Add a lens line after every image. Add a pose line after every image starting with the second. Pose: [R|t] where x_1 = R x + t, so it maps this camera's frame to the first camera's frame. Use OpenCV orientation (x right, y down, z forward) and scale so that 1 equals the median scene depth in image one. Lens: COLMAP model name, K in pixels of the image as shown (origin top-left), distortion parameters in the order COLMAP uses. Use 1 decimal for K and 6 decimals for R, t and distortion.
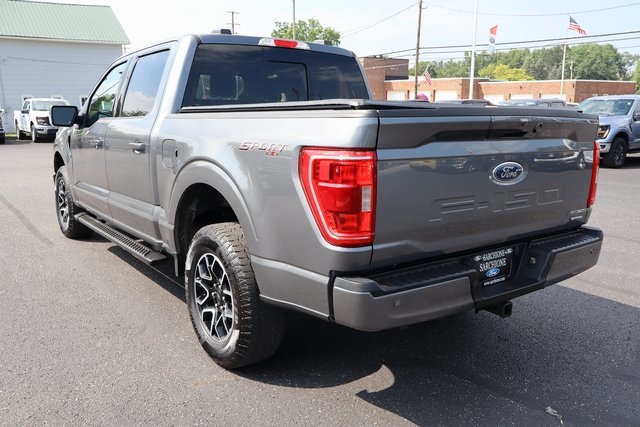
lens RADIAL K [[544.8, 0, 321.9], [0, 544.8, 218.4], [0, 0, 1]] dist [-0.006590, -0.005000]
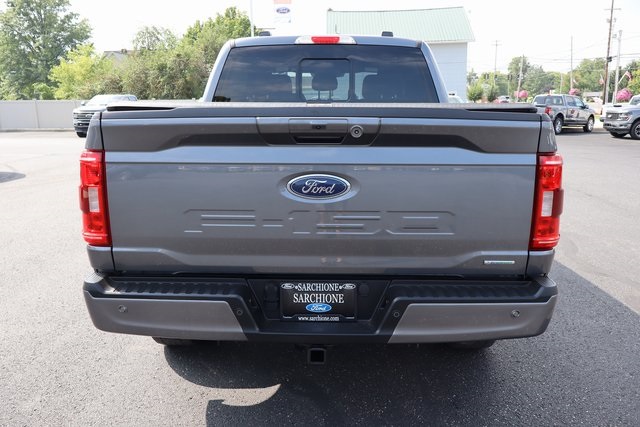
lens RADIAL K [[530.5, 0, 318.4], [0, 530.5, 211.9], [0, 0, 1]] dist [-0.015943, 0.002100]
pose [[0.788945, 0.111396, -0.604282, 0.760075], [-0.109075, 0.993201, 0.040685, -0.074246], [0.604705, 0.033814, 0.795731, 0.352099]]
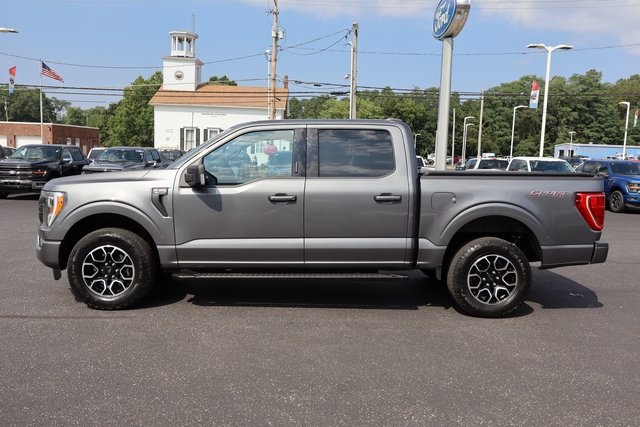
lens RADIAL K [[544.8, 0, 321.9], [0, 544.8, 218.4], [0, 0, 1]] dist [-0.006590, -0.005000]
pose [[0.562728, -0.076037, 0.823138, -2.160555], [0.136301, 0.990666, -0.001667, -0.139432], [-0.815328, 0.113133, 0.567839, 0.469514]]
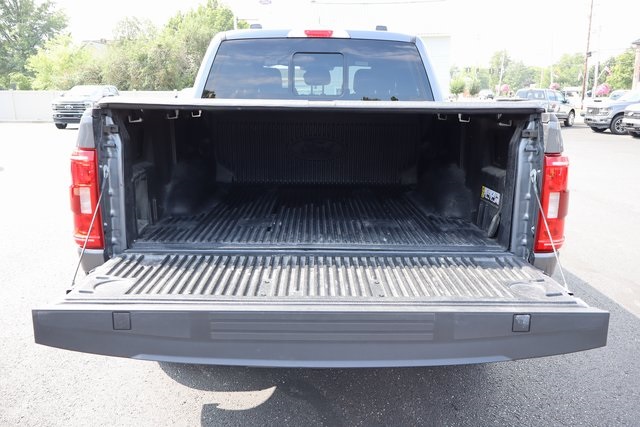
lens RADIAL K [[530.5, 0, 318.4], [0, 530.5, 211.9], [0, 0, 1]] dist [-0.015943, 0.002100]
pose [[0.809290, 0.120357, -0.574946, 0.722886], [-0.111321, 0.992472, 0.051065, -0.082555], [0.576764, 0.022677, 0.816596, 0.352586]]
